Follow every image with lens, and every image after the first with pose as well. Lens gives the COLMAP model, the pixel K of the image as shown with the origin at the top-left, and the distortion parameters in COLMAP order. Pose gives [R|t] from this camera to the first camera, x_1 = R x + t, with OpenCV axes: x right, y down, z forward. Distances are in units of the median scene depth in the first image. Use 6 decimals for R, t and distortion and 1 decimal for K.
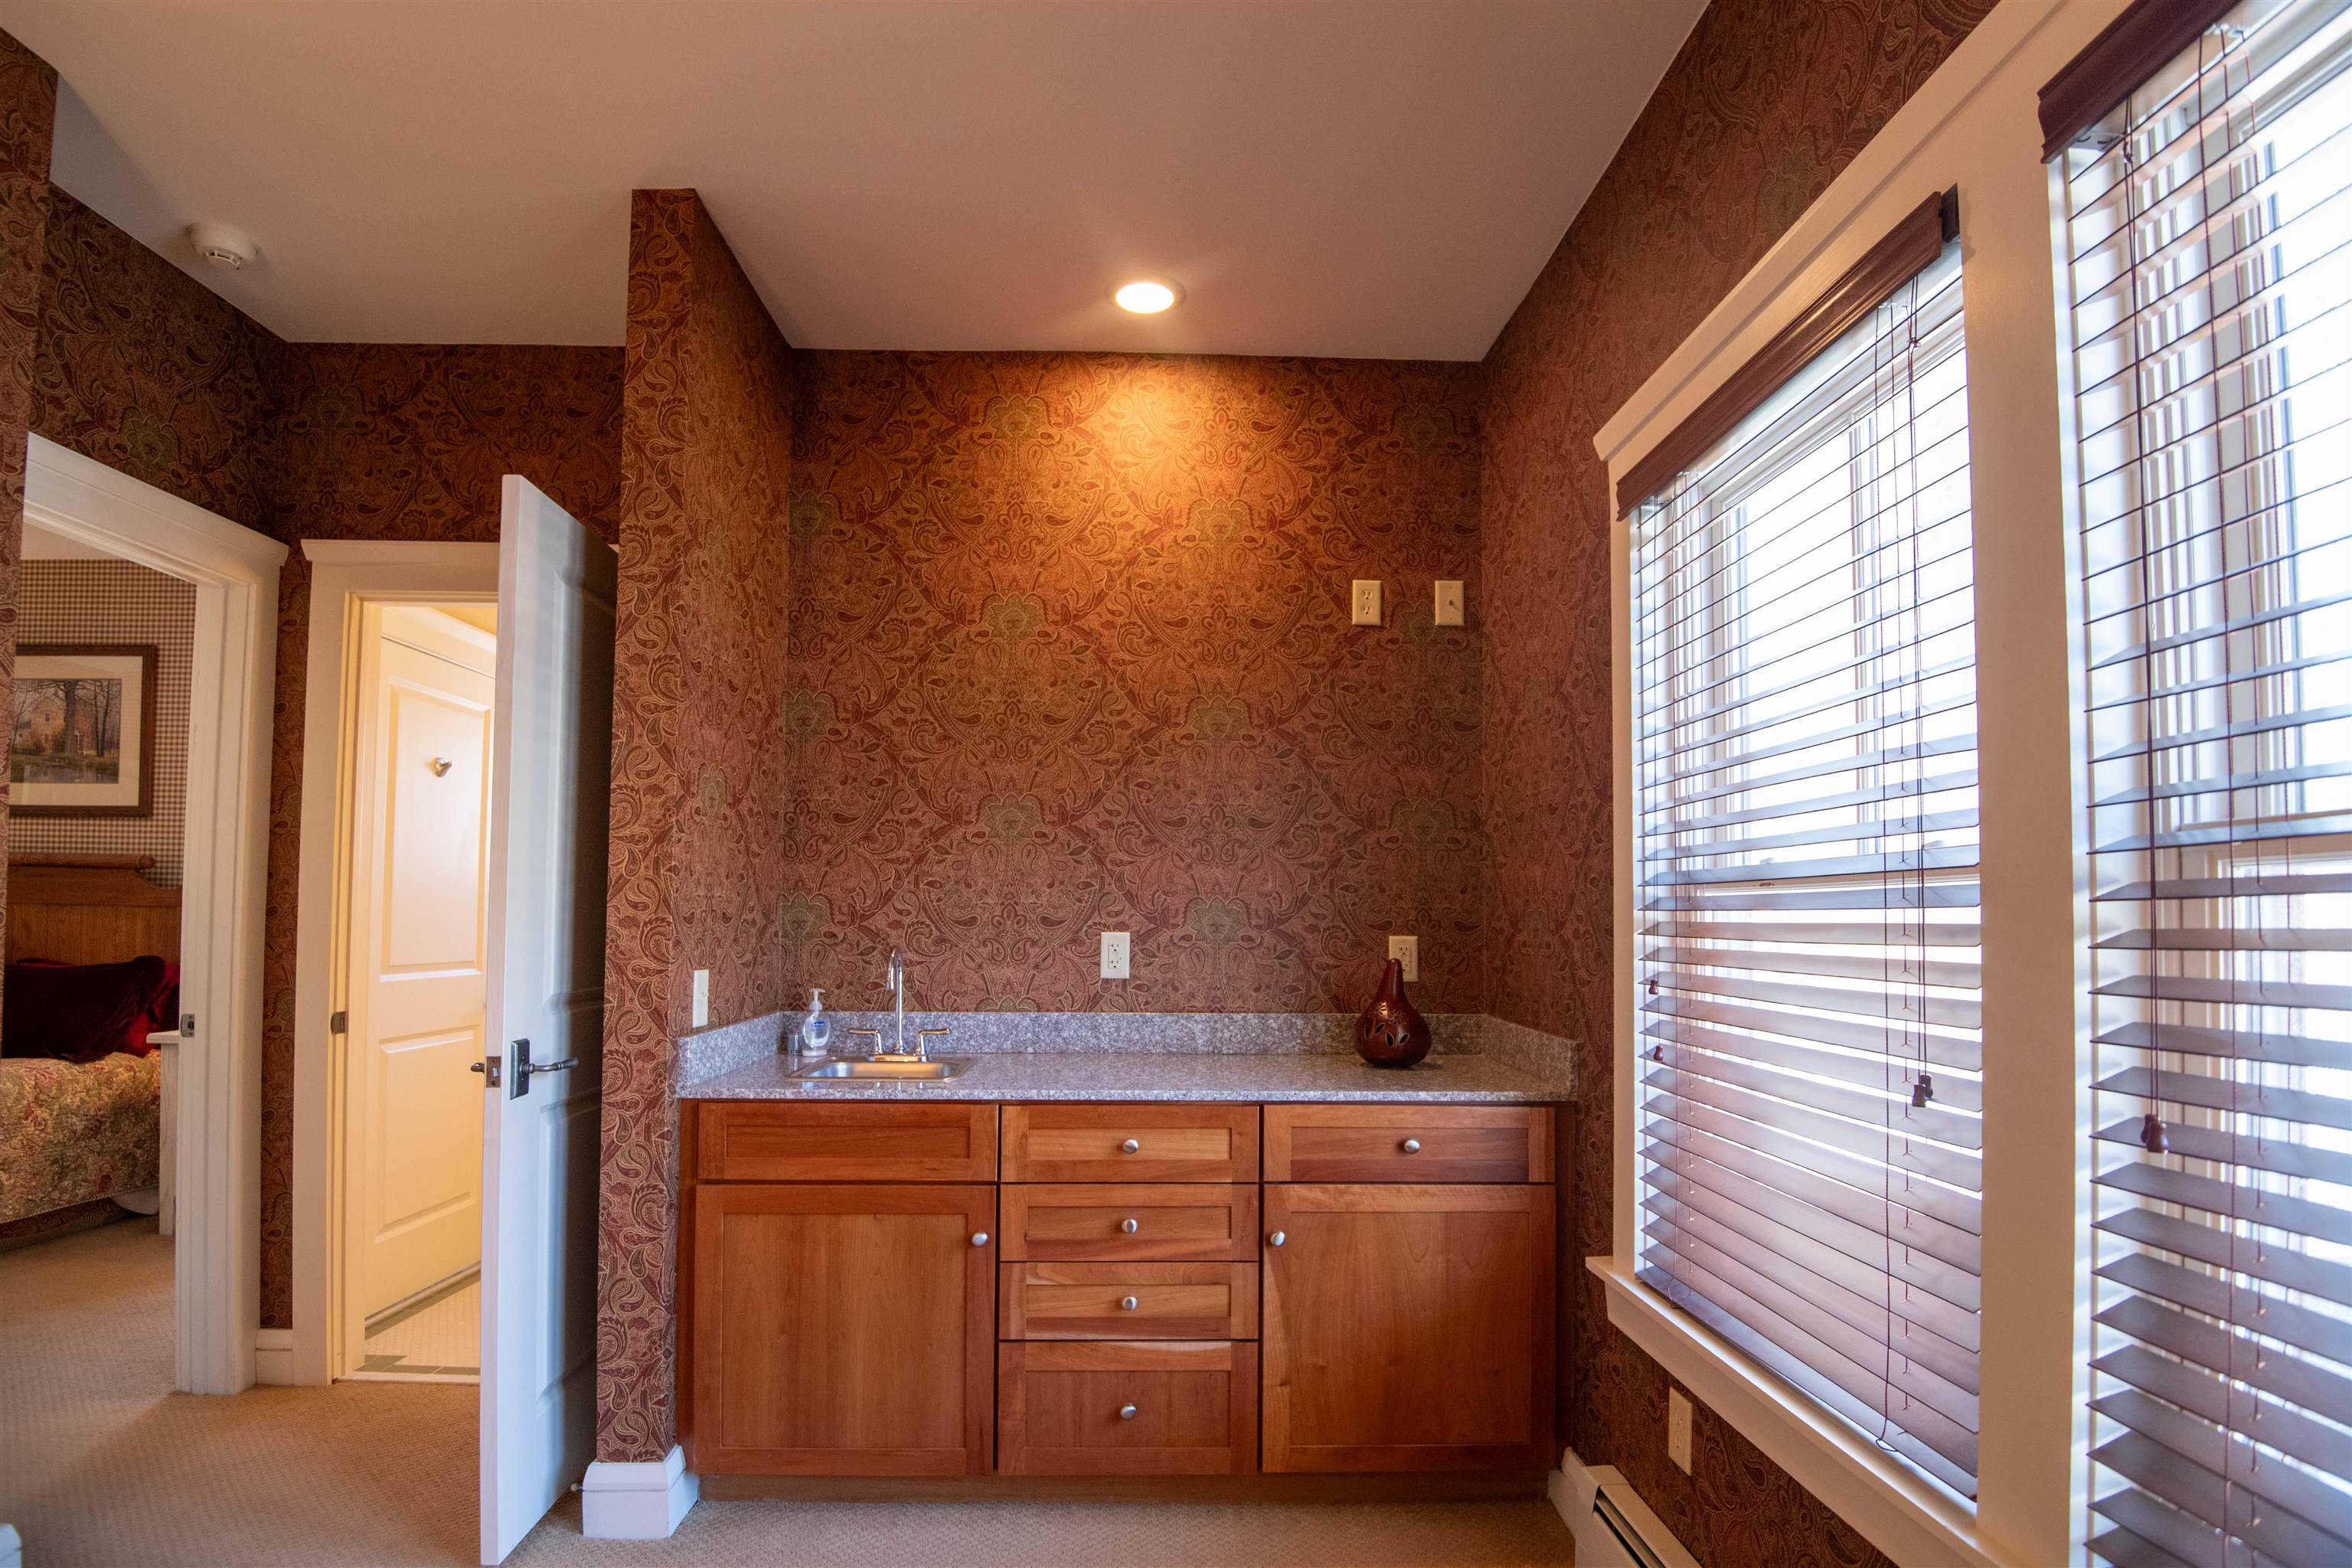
lens RADIAL K [[1146.7, 0, 1178.1], [0, 1146.7, 878.3], [0, 0, 1]] dist [-0.026289, -0.006690]
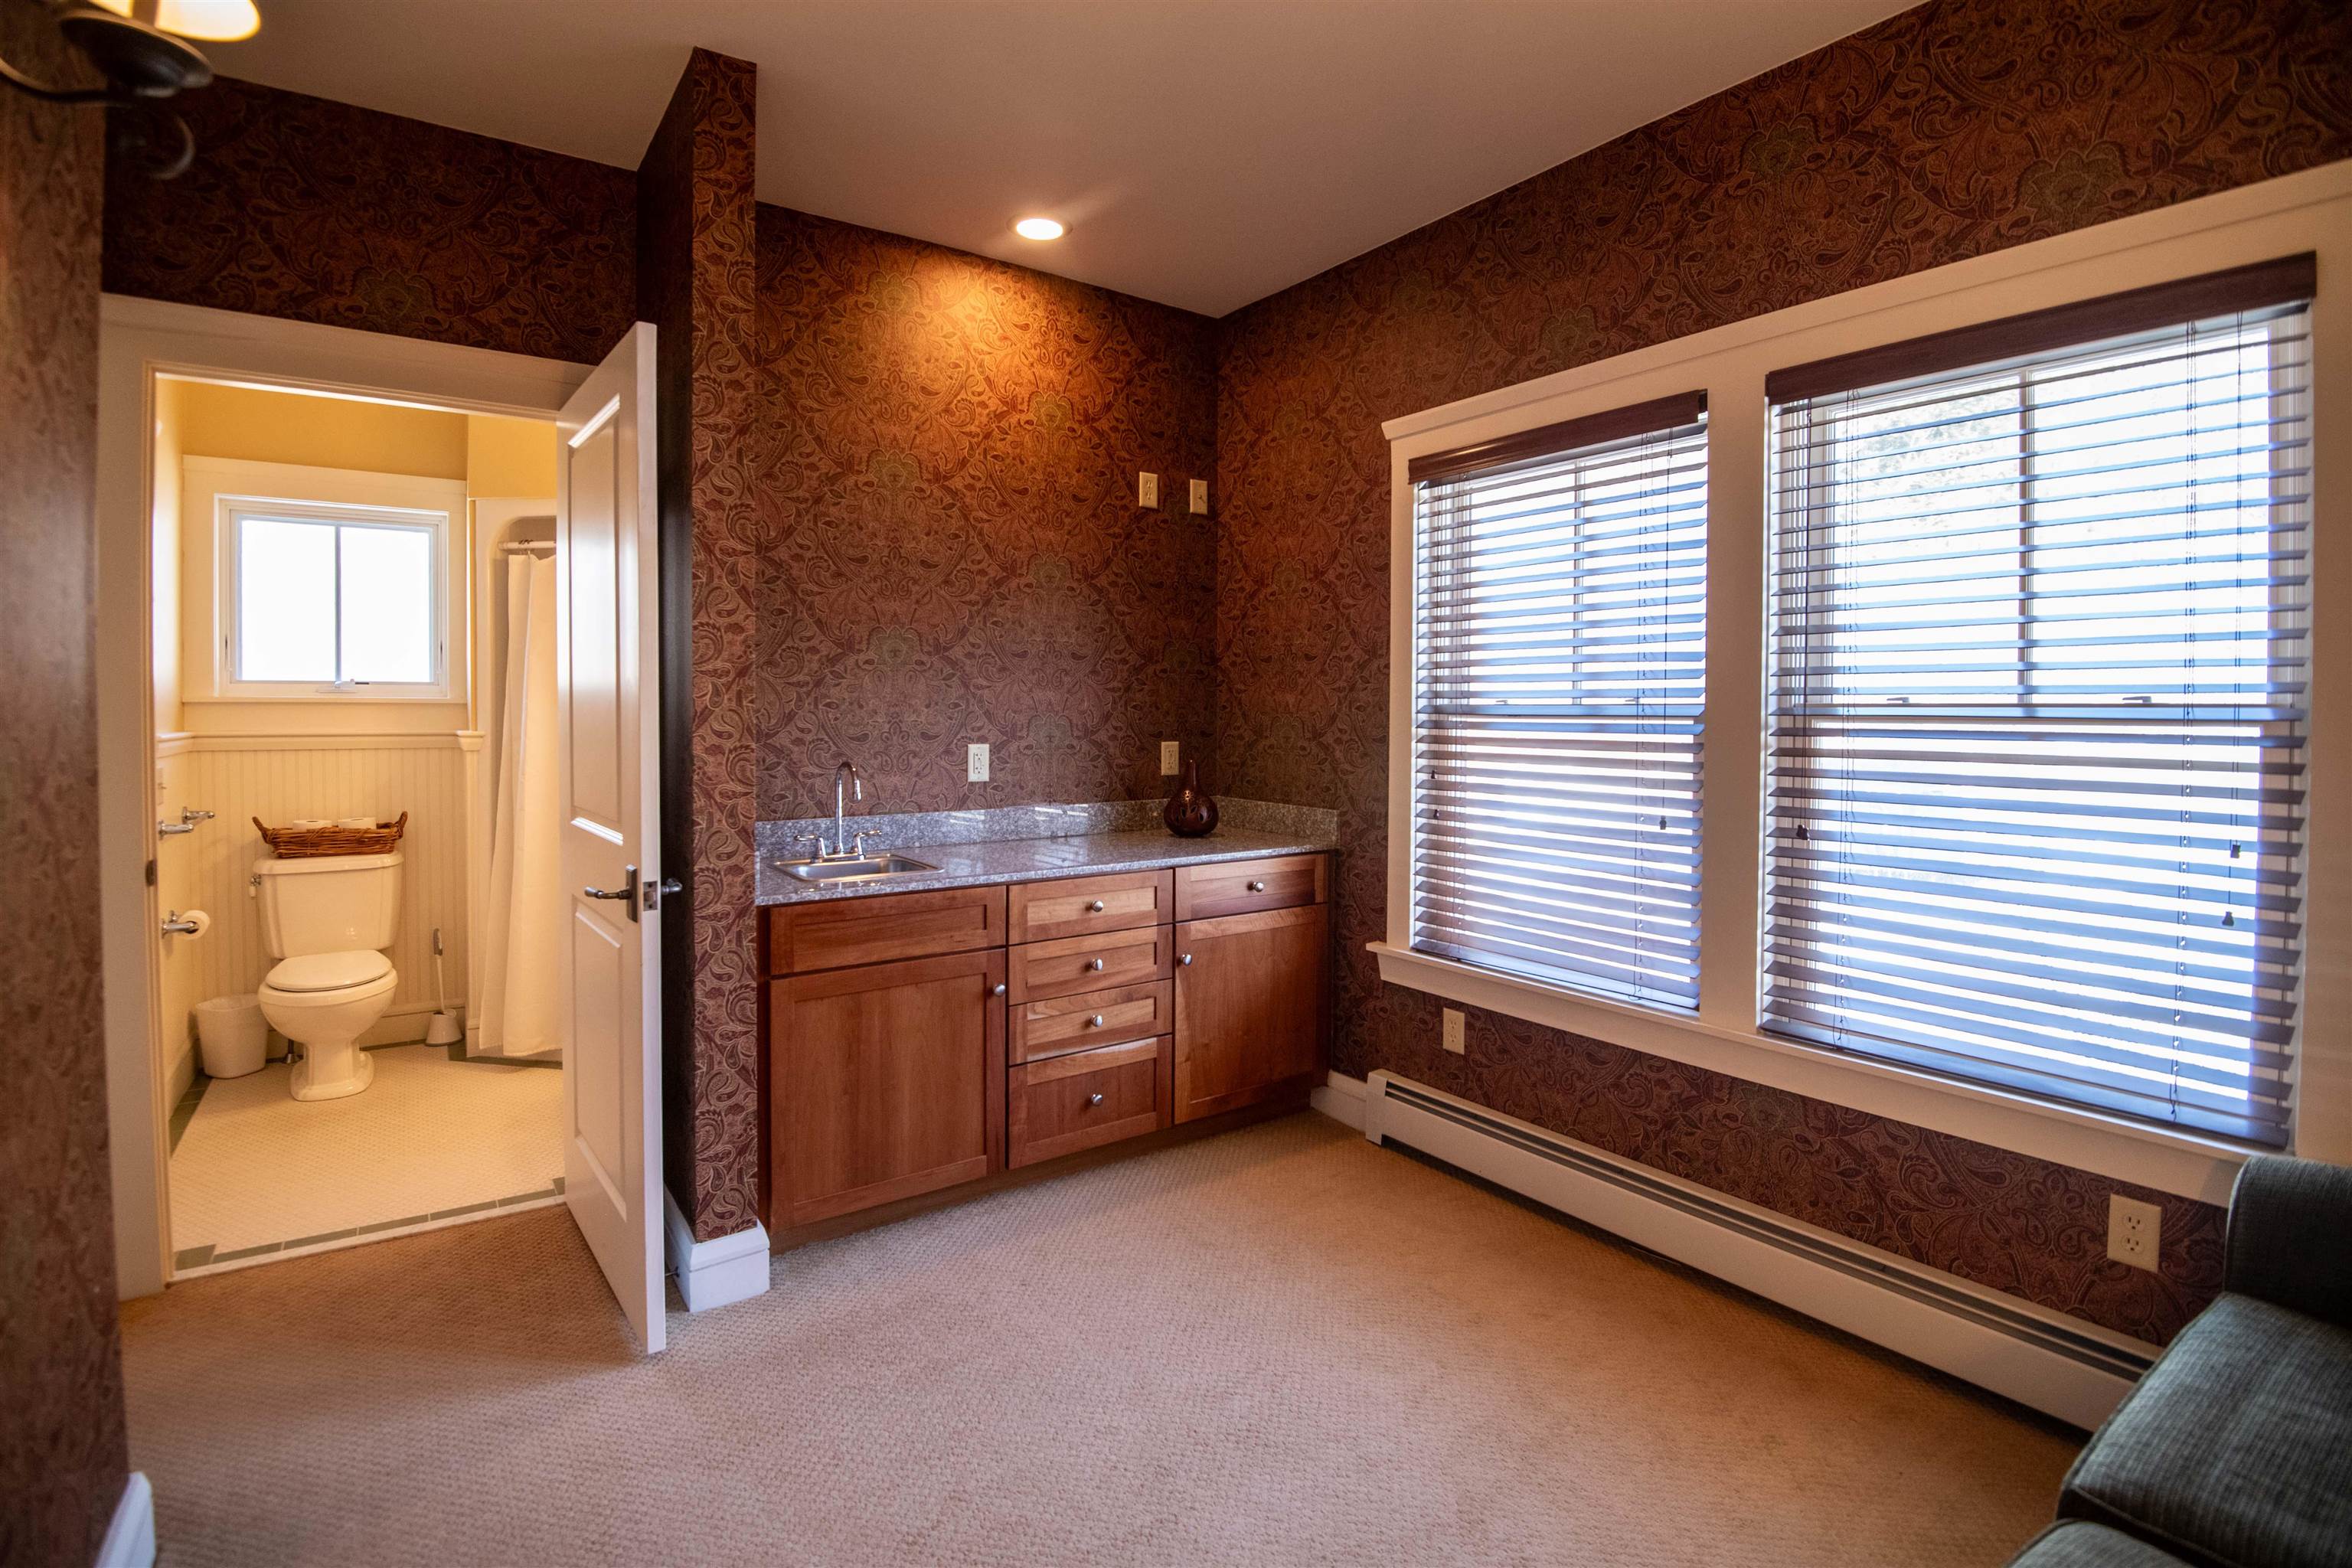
lens RADIAL K [[1085.0, 0, 1184.2], [0, 1085.0, 739.1], [0, 0, 1]] dist [-0.017608, -0.016425]
pose [[0.829461, -0.019966, 0.558207, -0.518828], [-0.016453, 0.998054, 0.060147, -0.031225], [-0.558322, -0.059074, 0.827518, -0.076867]]
